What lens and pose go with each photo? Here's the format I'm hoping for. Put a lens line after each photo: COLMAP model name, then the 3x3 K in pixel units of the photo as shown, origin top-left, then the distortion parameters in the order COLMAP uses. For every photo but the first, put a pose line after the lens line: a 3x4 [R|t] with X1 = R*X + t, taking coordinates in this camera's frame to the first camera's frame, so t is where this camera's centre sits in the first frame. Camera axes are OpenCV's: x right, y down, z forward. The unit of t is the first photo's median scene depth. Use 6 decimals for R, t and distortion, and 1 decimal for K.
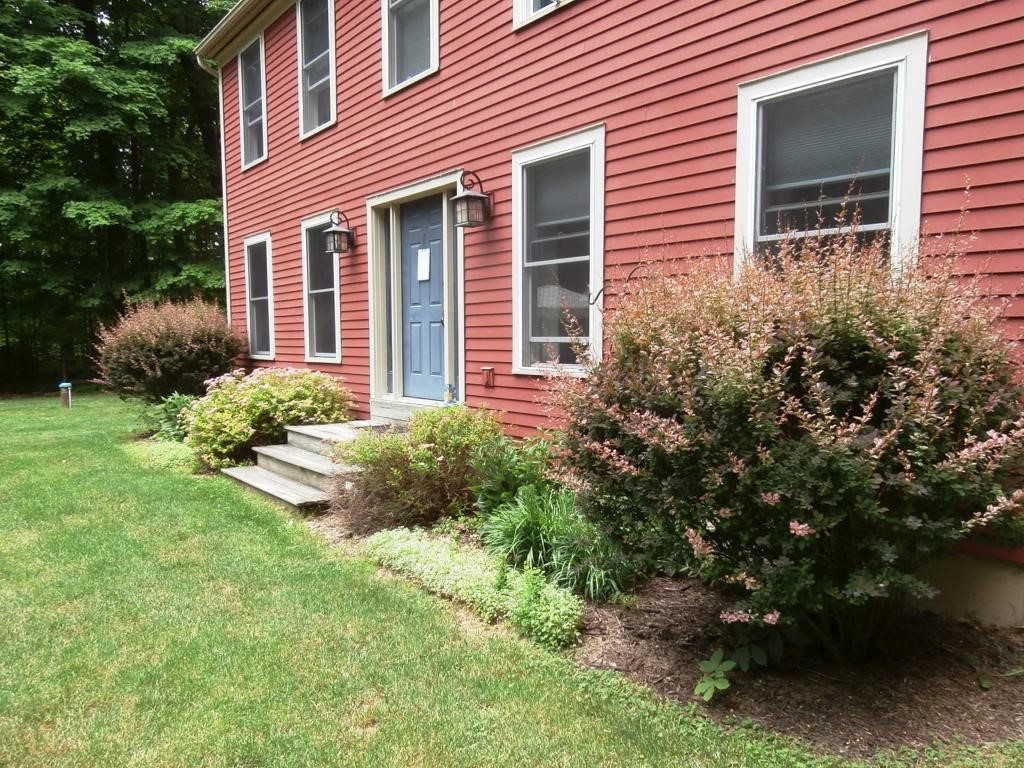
lens RADIAL K [[731.8, 0, 520.1], [0, 731.8, 382.7], [0, 0, 1]] dist [-0.009342, -0.011977]
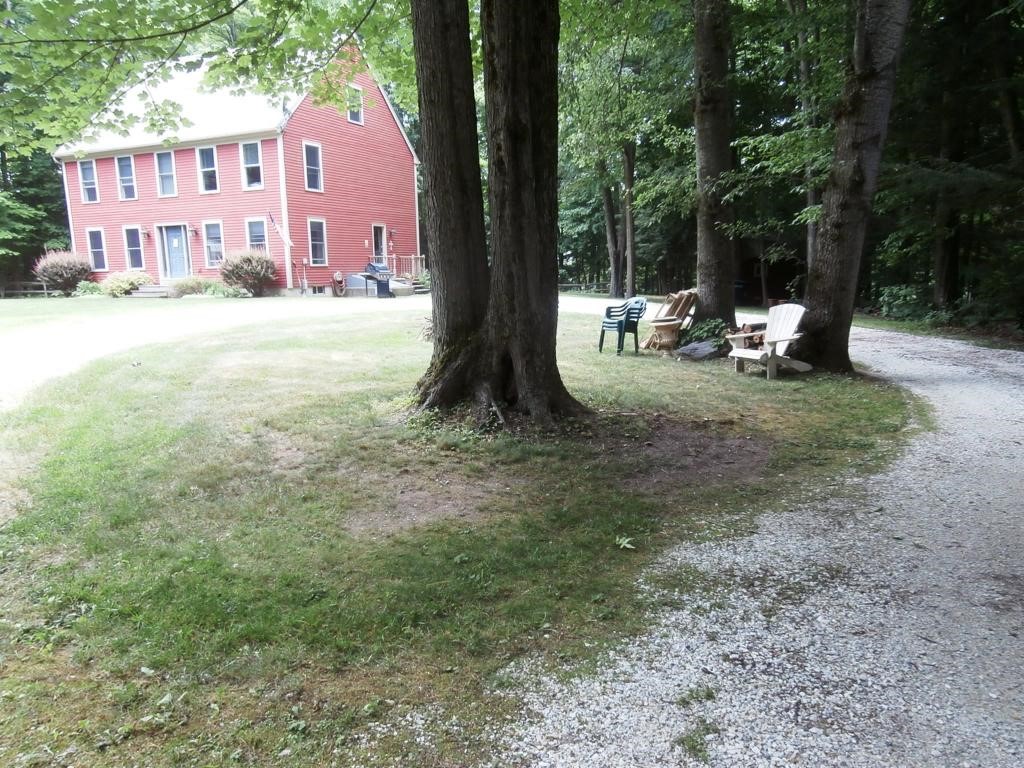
lens RADIAL K [[731.8, 0, 513.5], [0, 731.8, 382.4], [0, 0, 1]] dist [-0.009342, -0.011977]
pose [[0.894158, -0.081633, 0.440247, -0.368670], [0.044336, 0.994550, 0.094368, 0.364008], [-0.445551, -0.064861, 0.892904, -4.157066]]
